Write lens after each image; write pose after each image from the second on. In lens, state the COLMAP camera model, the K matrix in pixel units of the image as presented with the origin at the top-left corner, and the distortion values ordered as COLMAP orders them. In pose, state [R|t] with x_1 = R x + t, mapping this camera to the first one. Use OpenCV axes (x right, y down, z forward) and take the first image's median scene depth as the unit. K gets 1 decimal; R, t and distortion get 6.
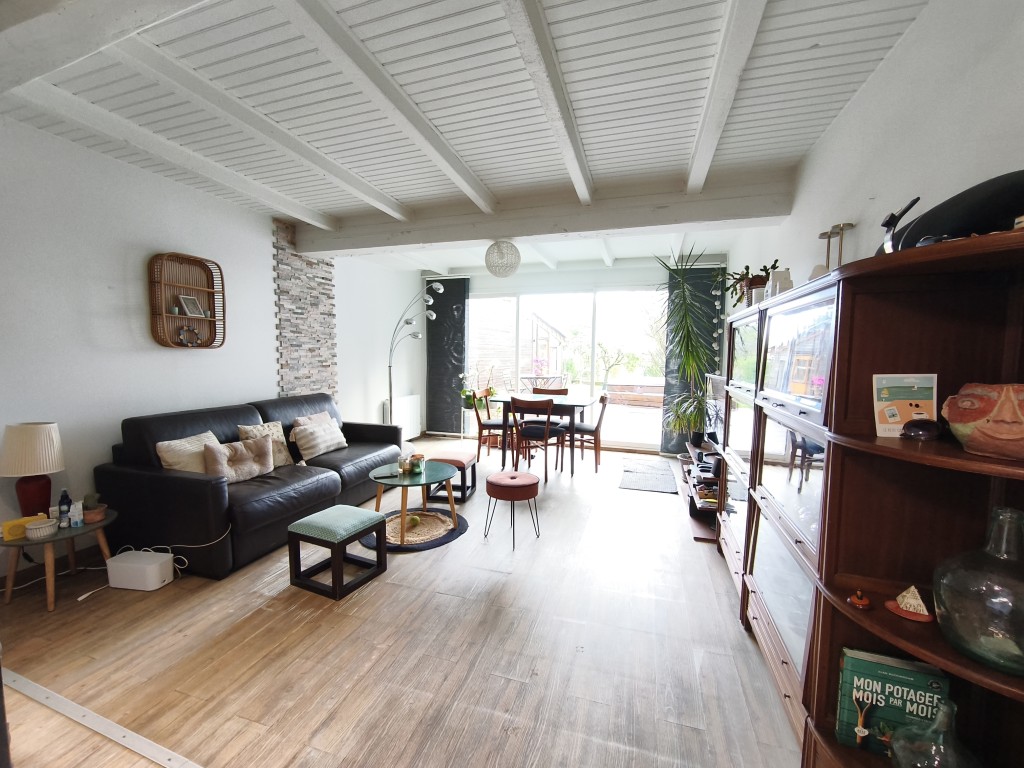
lens RADIAL K [[437.3, 0, 512.4], [0, 437.3, 389.7], [0, 0, 1]] dist [-0.000006, 0.000002]
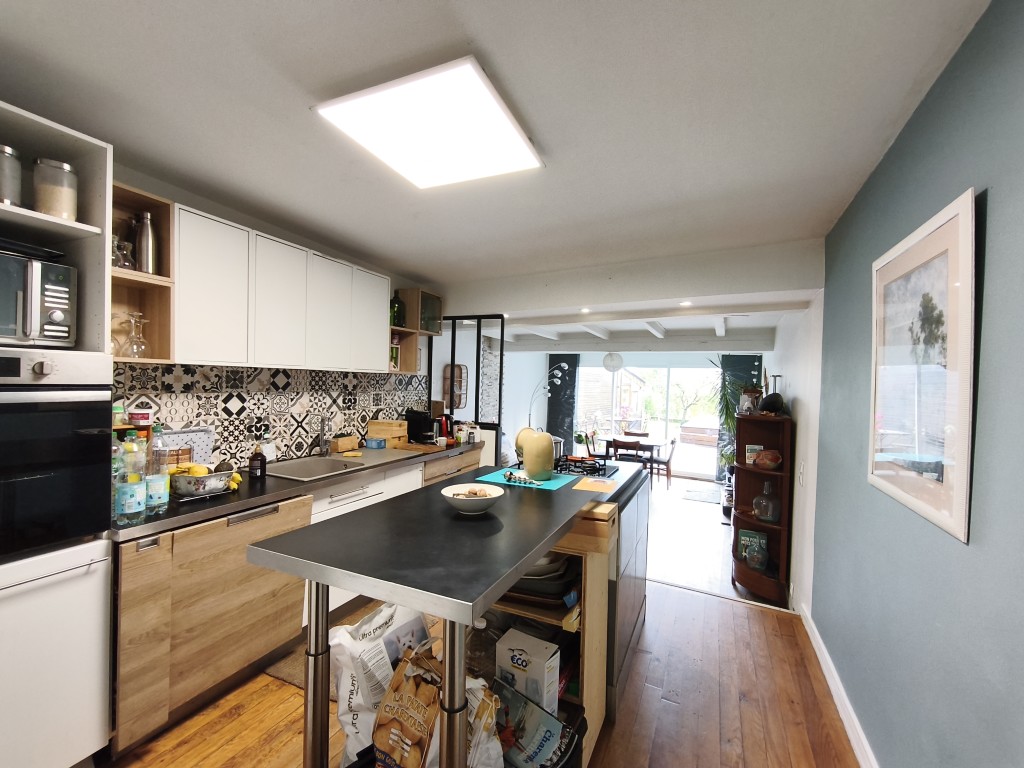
lens RADIAL K [[437.3, 0, 511.1], [0, 437.3, 385.7], [0, 0, 1]] dist [-0.000006, 0.000002]
pose [[0.984915, 0.020315, -0.171844, -0.088238], [-0.033582, 0.996644, -0.074651, -0.039611], [0.169751, 0.079296, 0.982292, -0.596354]]
